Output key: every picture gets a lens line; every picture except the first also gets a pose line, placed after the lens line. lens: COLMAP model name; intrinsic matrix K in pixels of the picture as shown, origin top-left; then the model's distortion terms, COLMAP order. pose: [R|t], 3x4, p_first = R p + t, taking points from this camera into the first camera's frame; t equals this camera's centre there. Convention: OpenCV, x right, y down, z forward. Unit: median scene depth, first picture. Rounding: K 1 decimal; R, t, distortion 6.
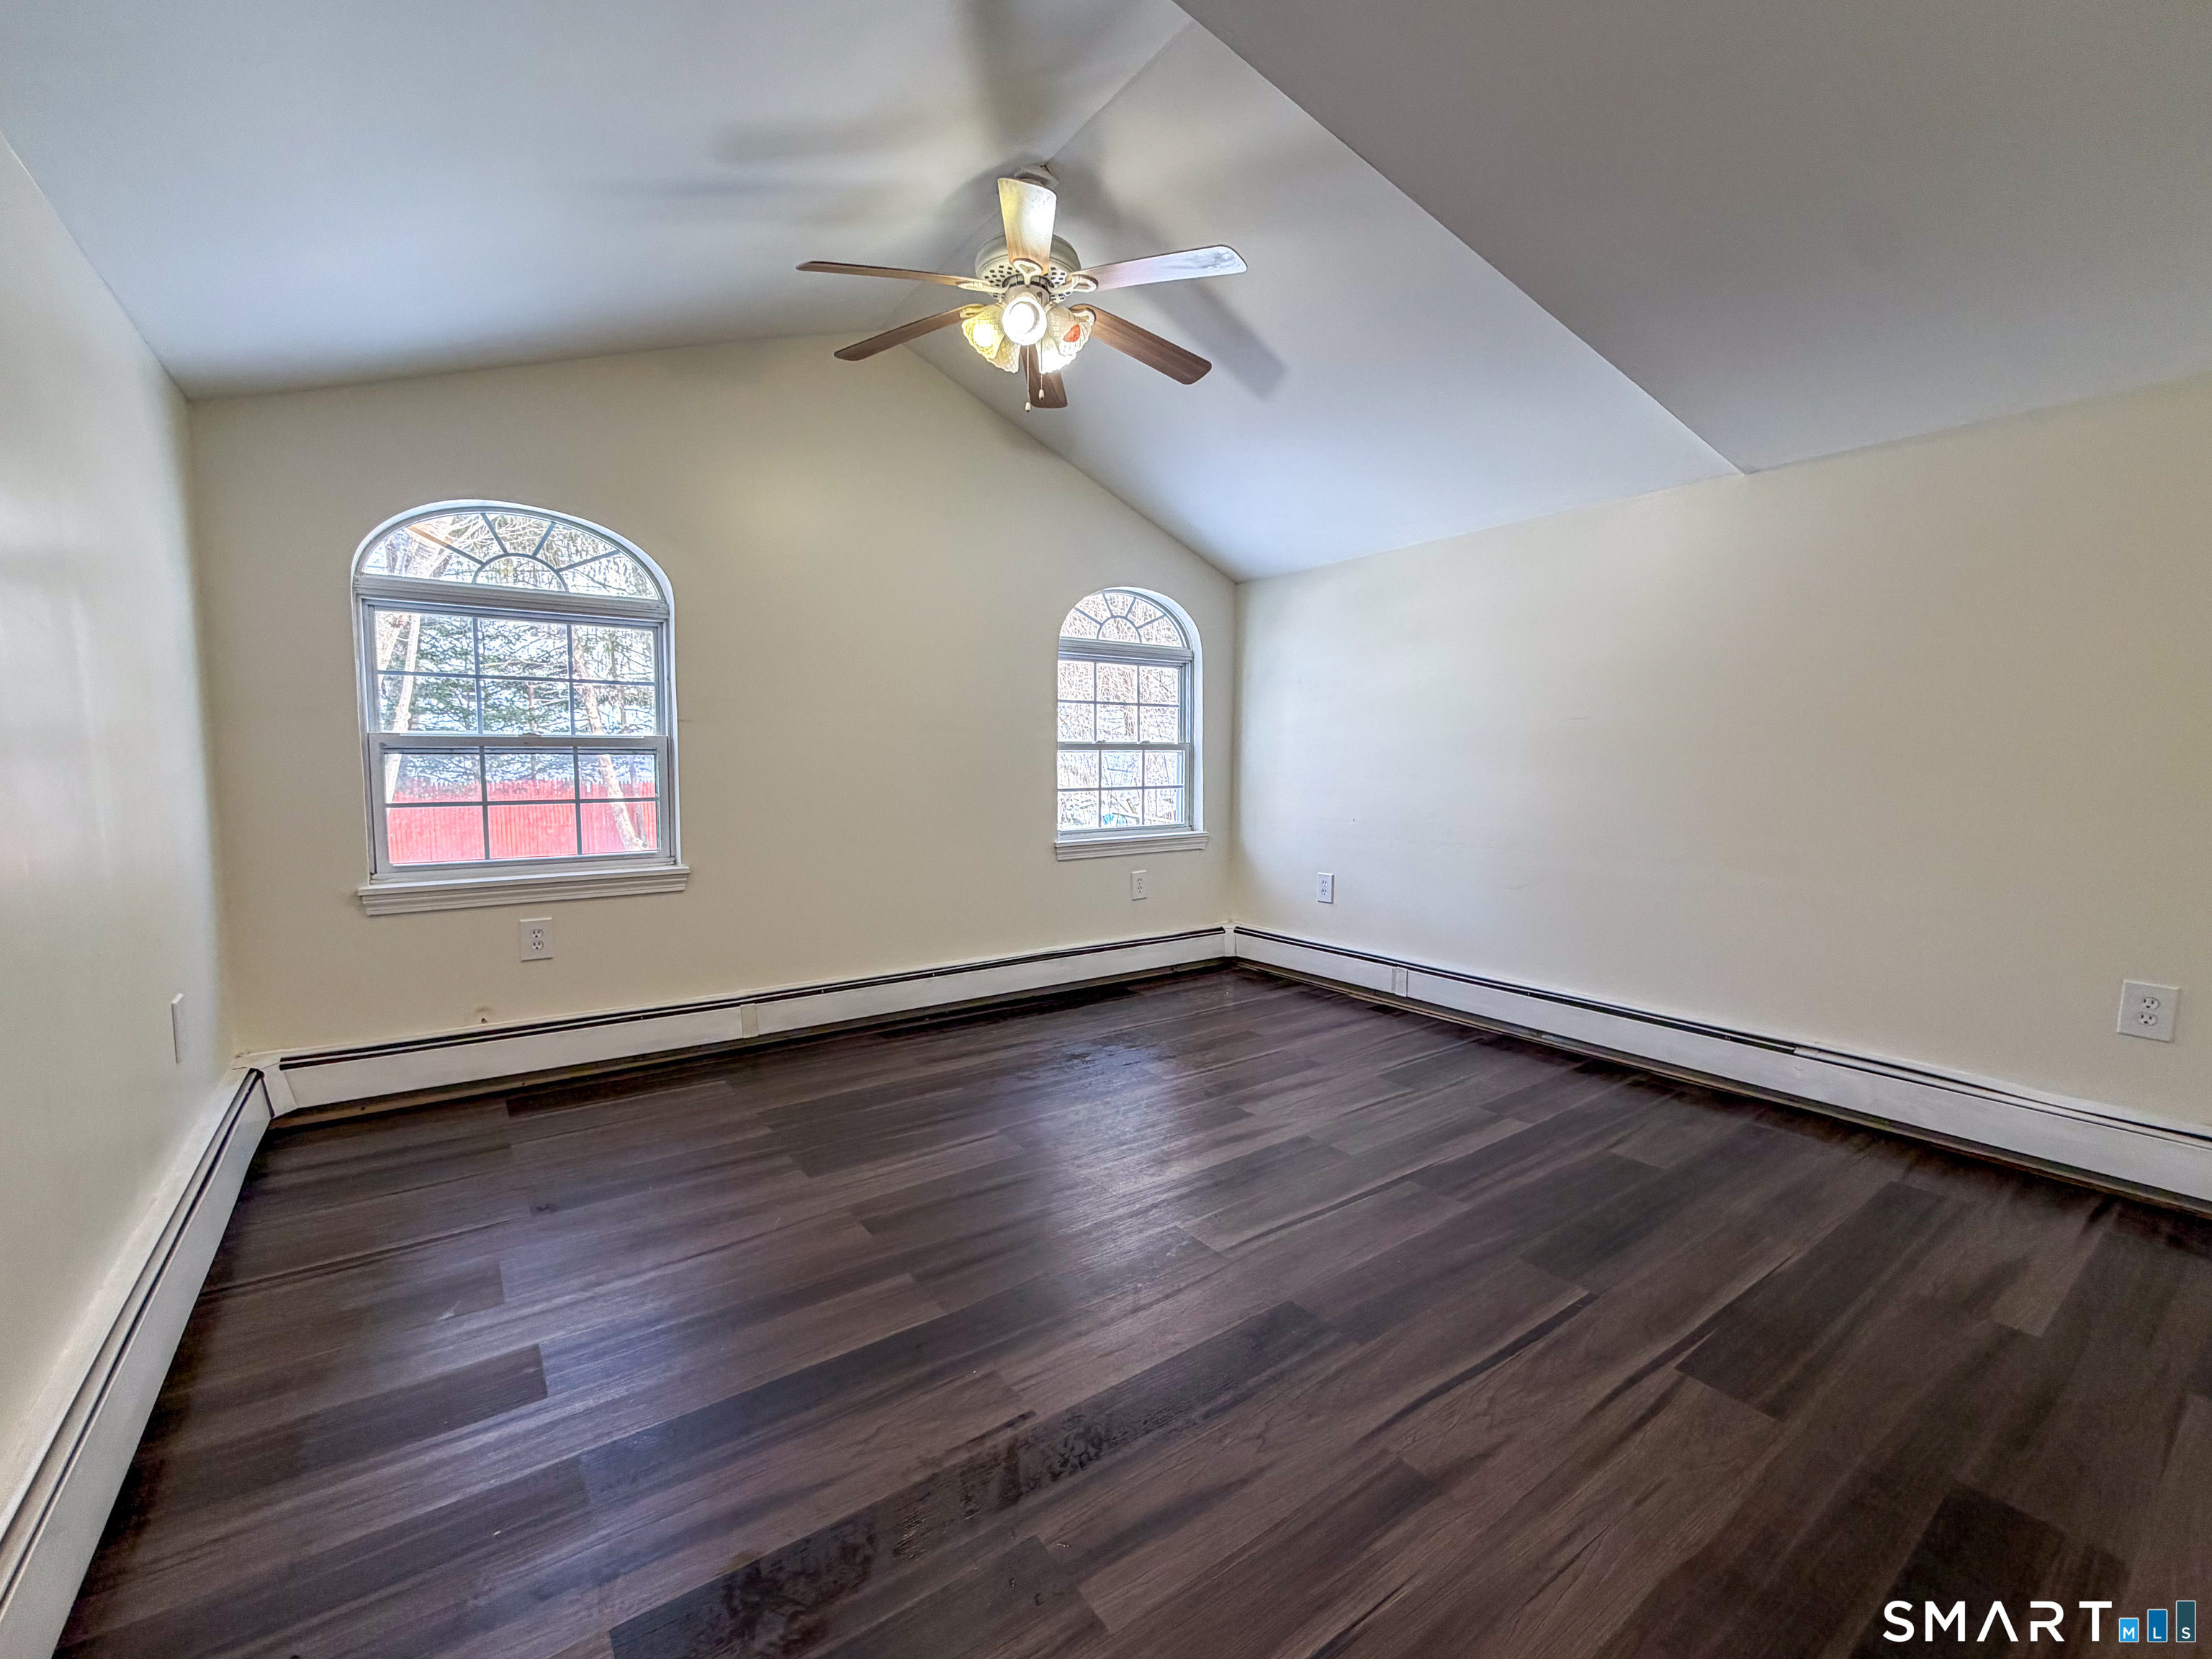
lens RADIAL K [[897.0, 0, 1088.8], [0, 897.0, 824.5], [0, 0, 1]] dist [0.003129, 0.000489]
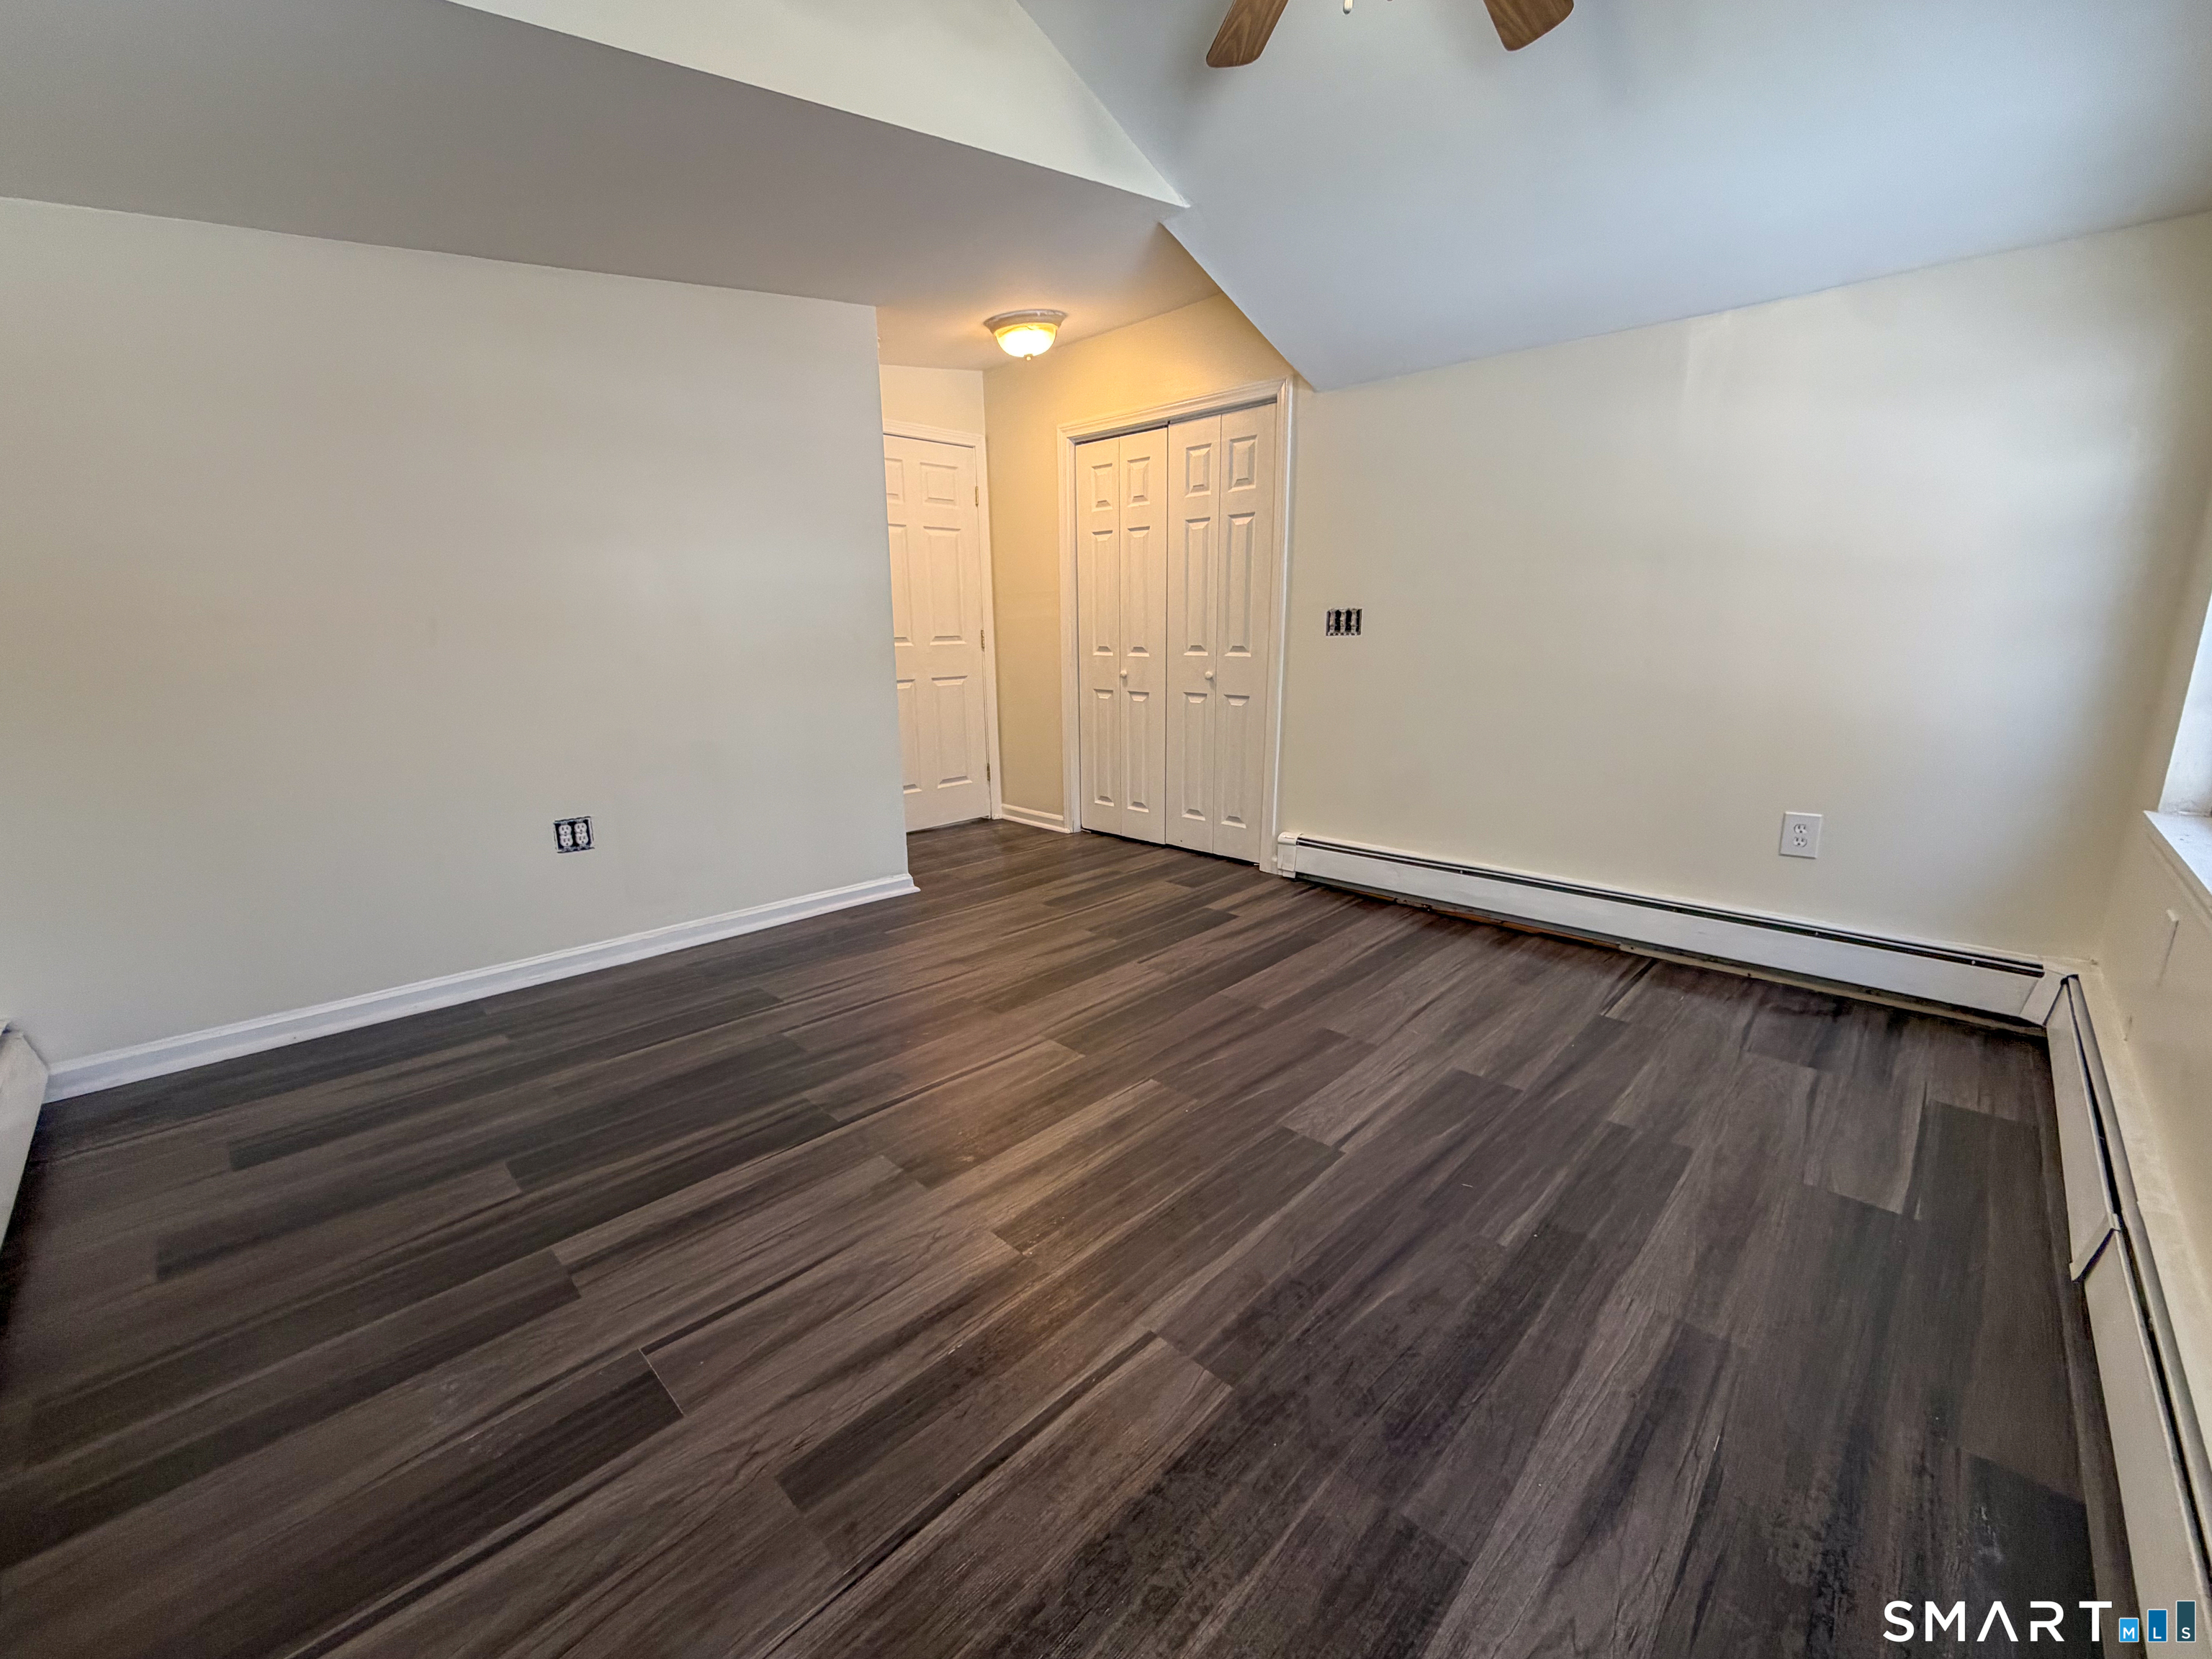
lens RADIAL K [[897.0, 0, 1088.8], [0, 897.0, 824.5], [0, 0, 1]] dist [0.003129, 0.000489]
pose [[-0.981341, 0.043351, -0.187326, 0.303455], [-0.012771, 0.957405, 0.288467, -0.167408], [0.191852, 0.285477, -0.938986, 2.031987]]
